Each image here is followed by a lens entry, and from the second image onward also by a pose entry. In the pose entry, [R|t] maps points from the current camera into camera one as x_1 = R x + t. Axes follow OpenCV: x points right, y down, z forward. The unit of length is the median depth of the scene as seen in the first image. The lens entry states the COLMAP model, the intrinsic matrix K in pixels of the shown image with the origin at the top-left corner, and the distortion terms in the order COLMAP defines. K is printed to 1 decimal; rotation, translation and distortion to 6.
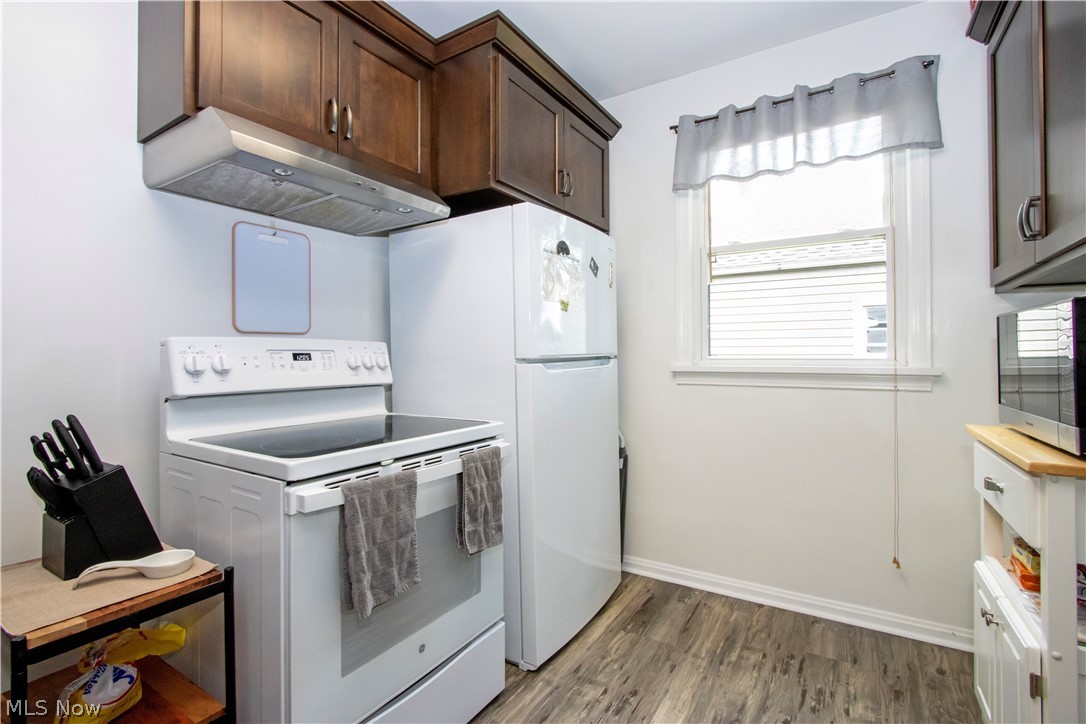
lens RADIAL K [[488.5, 0, 536.7], [0, 488.5, 356.8], [0, 0, 1]] dist [-0.000797, -0.053919]
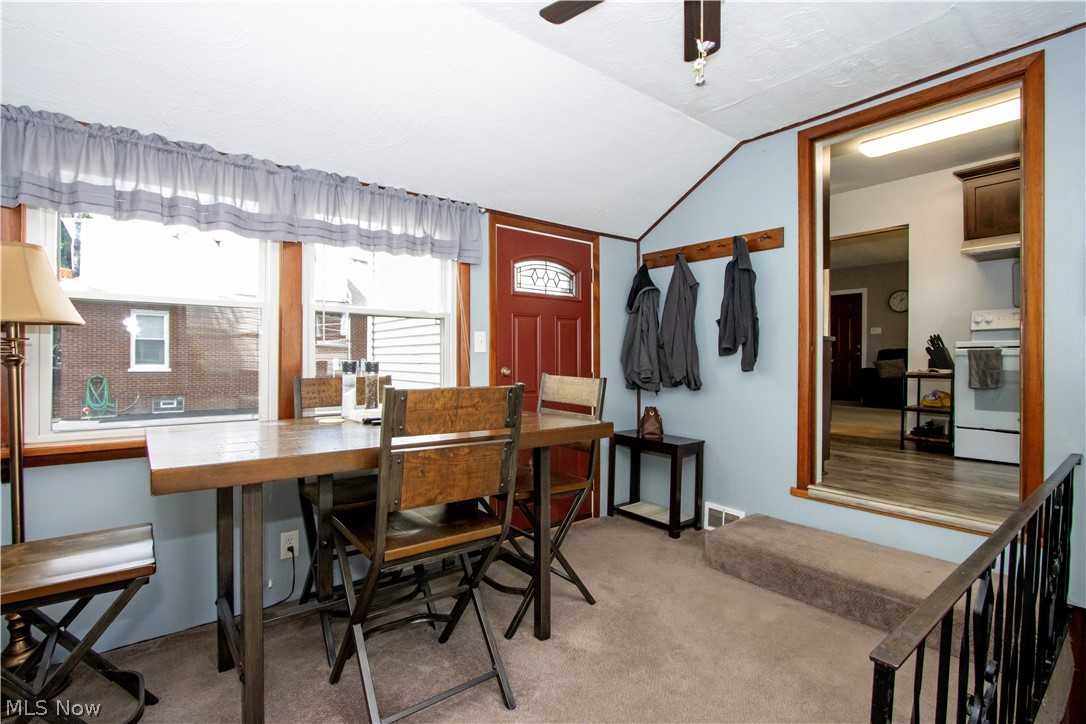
lens RADIAL K [[502.9, 0, 537.1], [0, 502.9, 354.5], [0, 0, 1]] dist [-0.001555, -0.008183]
pose [[-0.328911, 0.000136, -0.944361, 2.800639], [0.000329, 1.000000, 0.000029, 0.204659], [0.944361, -0.000301, -0.328911, -0.529497]]
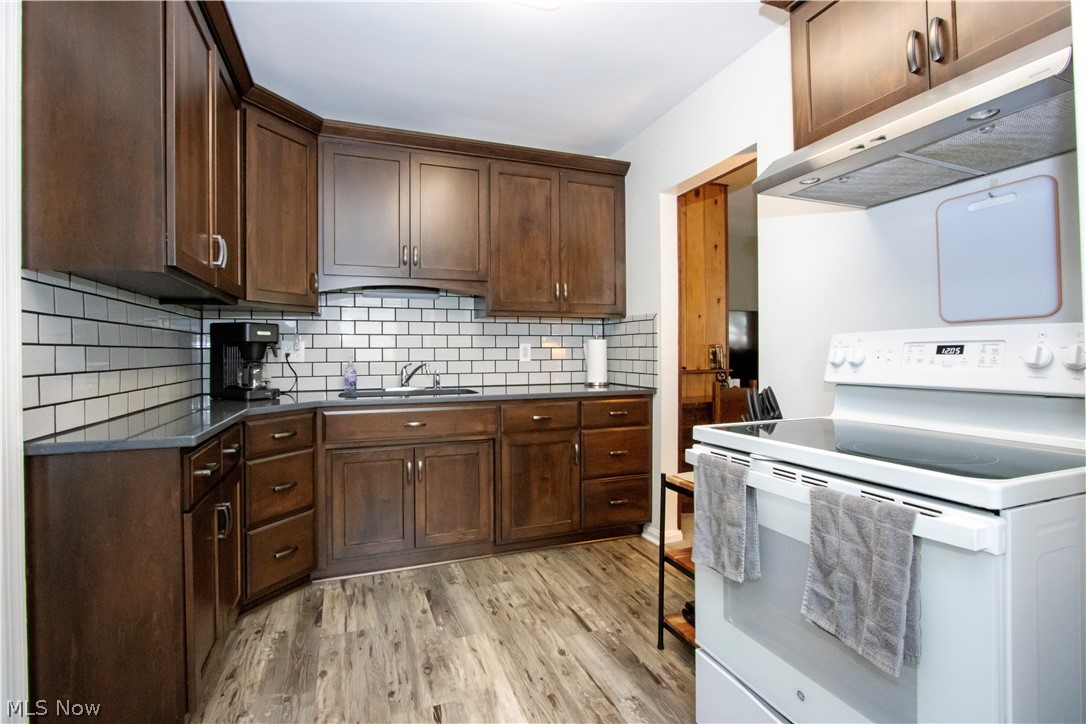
lens RADIAL K [[502.9, 0, 537.1], [0, 502.9, 354.5], [0, 0, 1]] dist [-0.001555, -0.008183]
pose [[-0.609528, 0.008835, -0.792715, 0.631758], [0.011595, 0.999930, 0.002229, -0.002122], [0.792680, -0.007833, -0.609588, 1.010027]]
